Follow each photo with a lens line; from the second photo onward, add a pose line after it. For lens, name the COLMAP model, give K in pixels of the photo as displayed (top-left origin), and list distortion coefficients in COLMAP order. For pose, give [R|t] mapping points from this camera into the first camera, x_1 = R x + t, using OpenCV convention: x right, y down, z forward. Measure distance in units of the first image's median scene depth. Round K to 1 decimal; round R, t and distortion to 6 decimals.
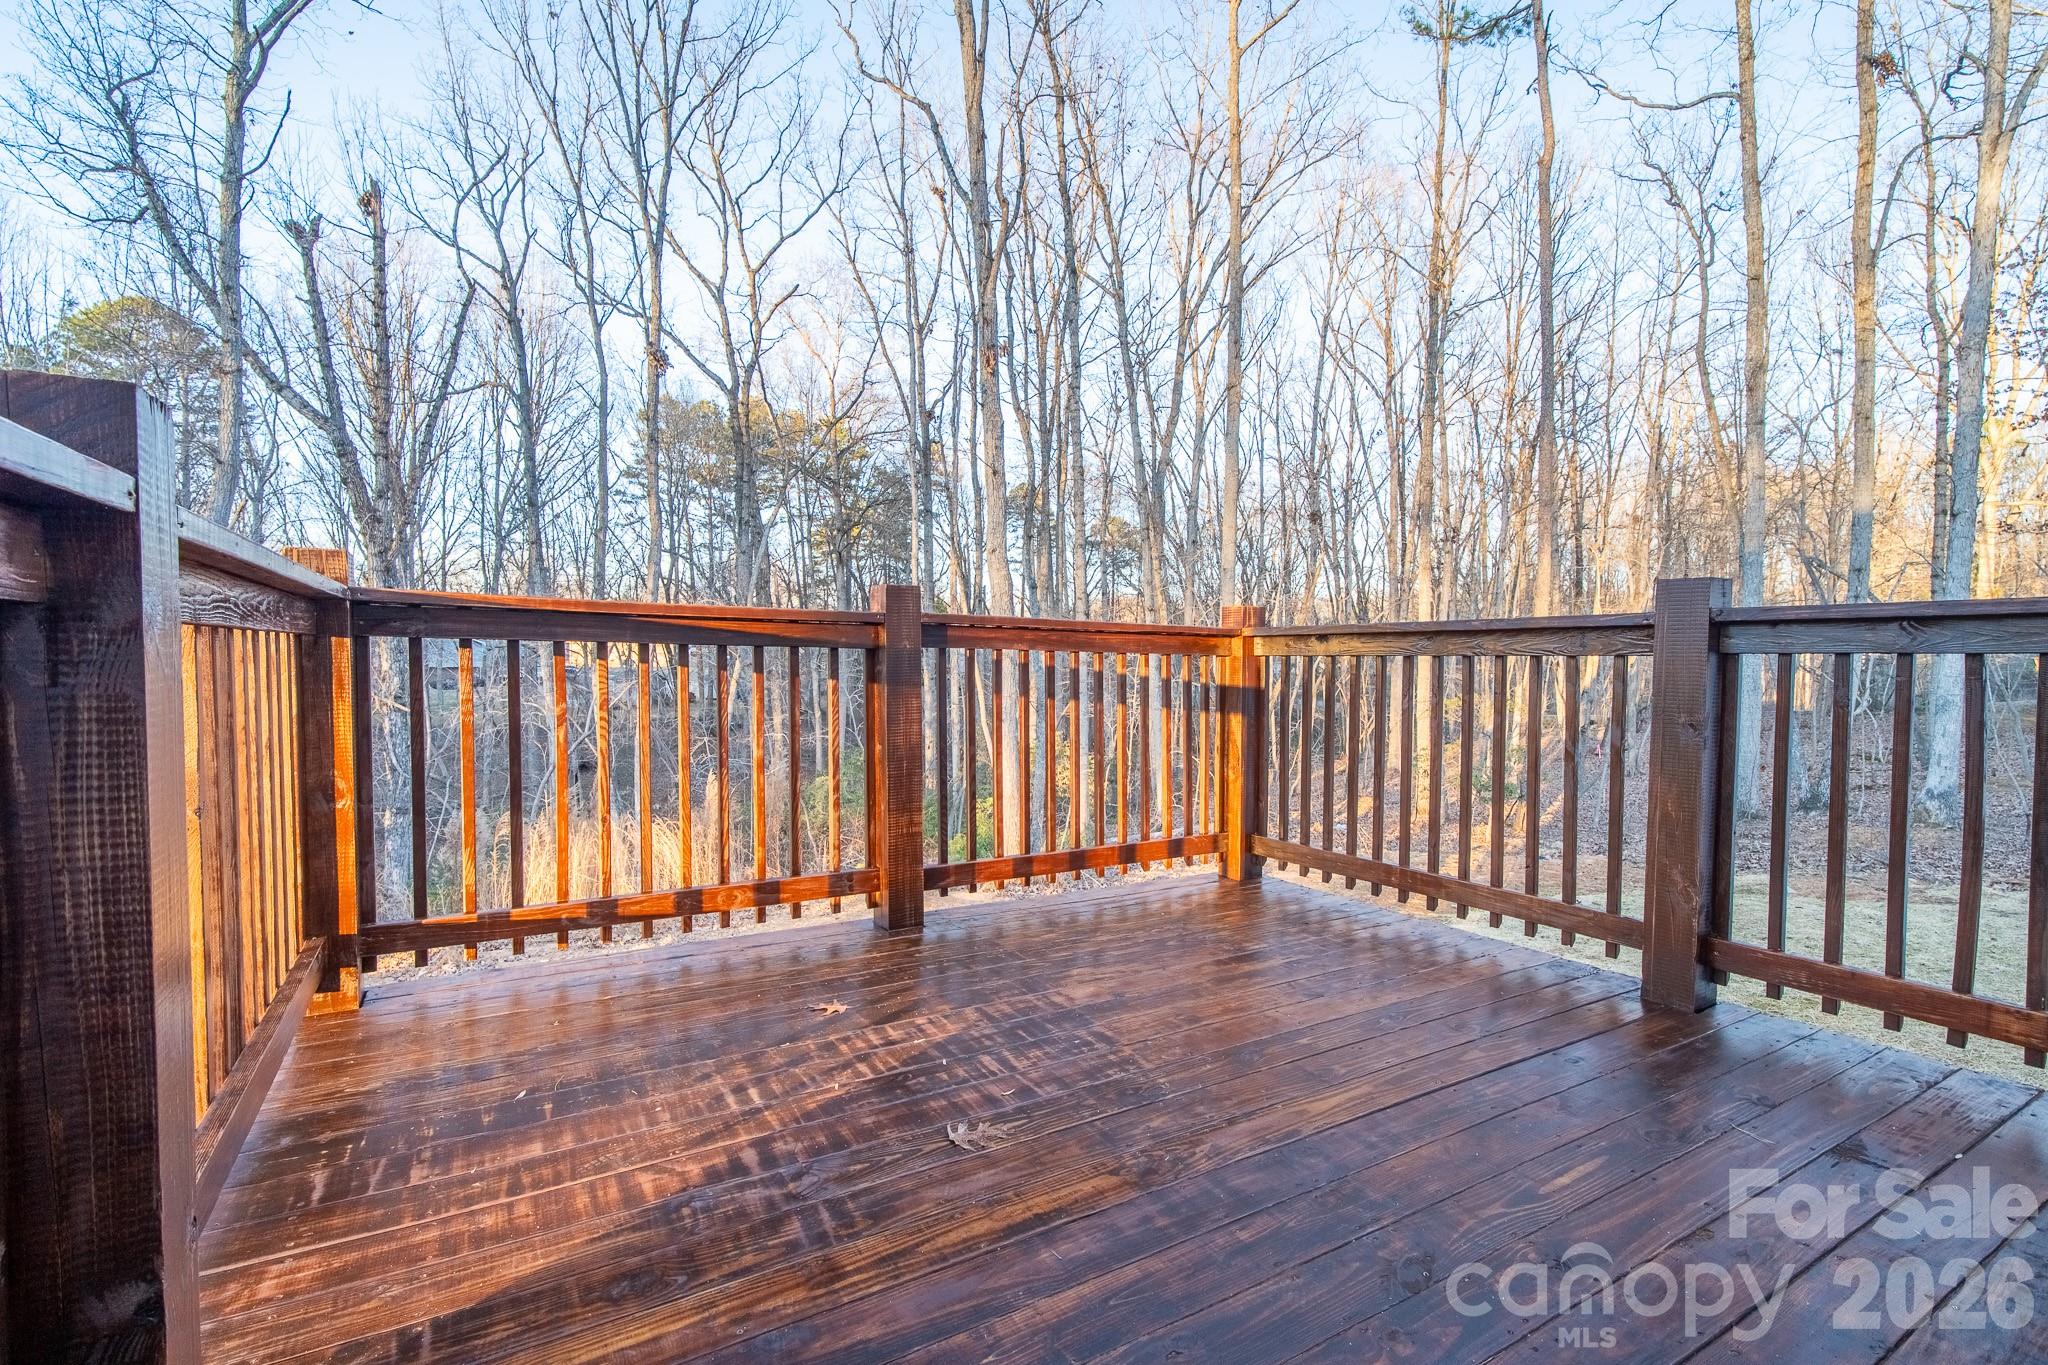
lens RADIAL K [[903.4, 0, 1026.4], [0, 903.4, 672.9], [0, 0, 1]] dist [0.001536, -0.001755]
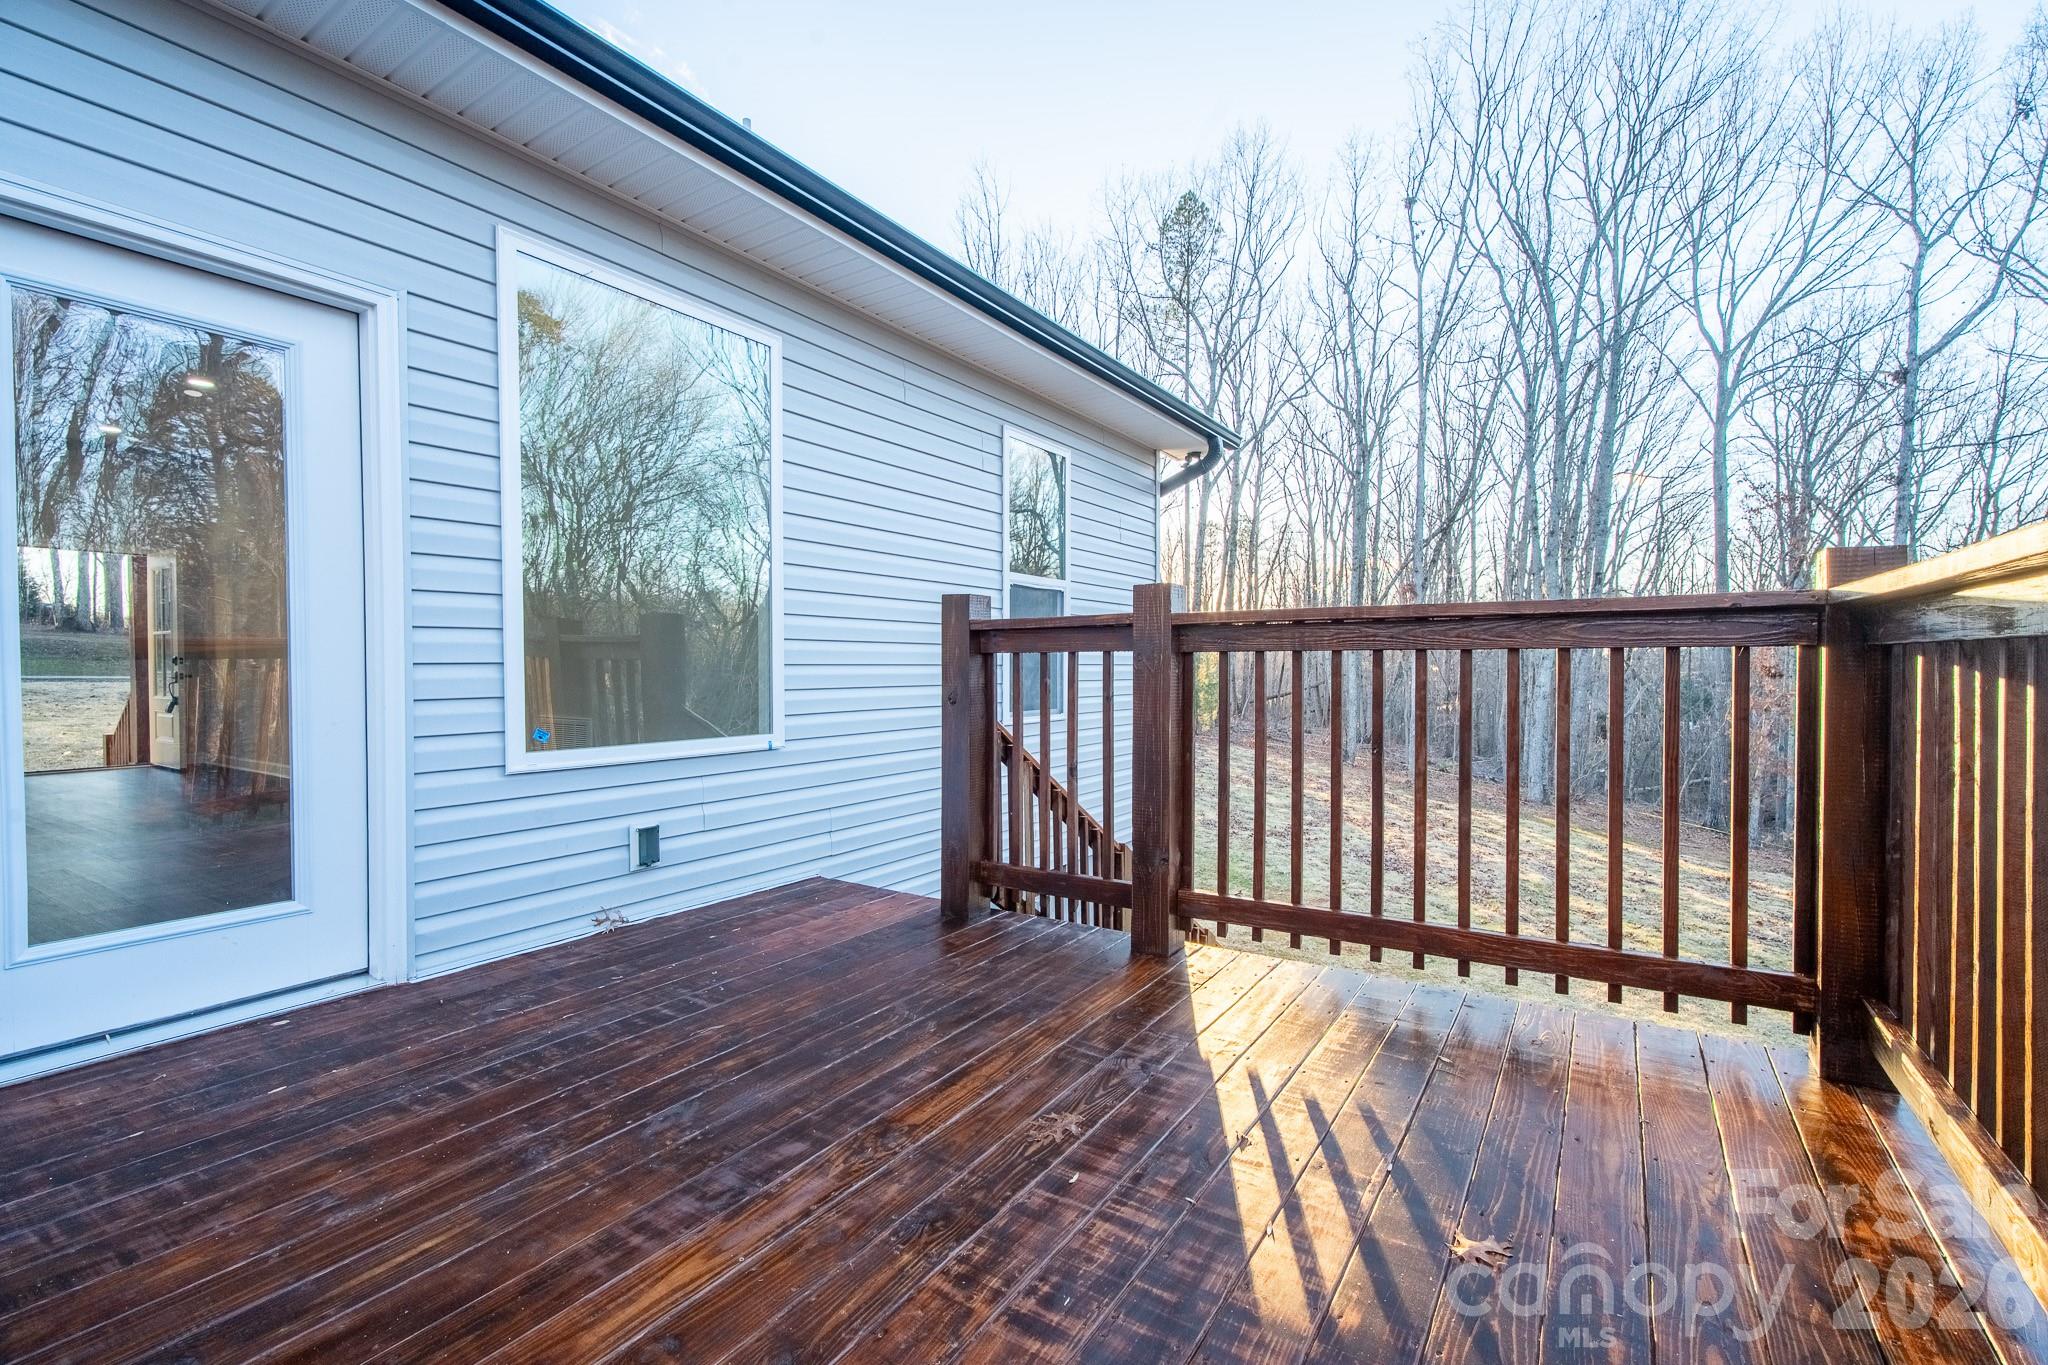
lens RADIAL K [[903.4, 0, 1029.3], [0, 903.4, 681.2], [0, 0, 1]] dist [0.001536, -0.001755]
pose [[-0.892778, -0.003413, -0.450483, 0.421452], [-0.017132, 0.999505, 0.026380, -0.021306], [0.450171, 0.031269, -0.892395, 1.821778]]
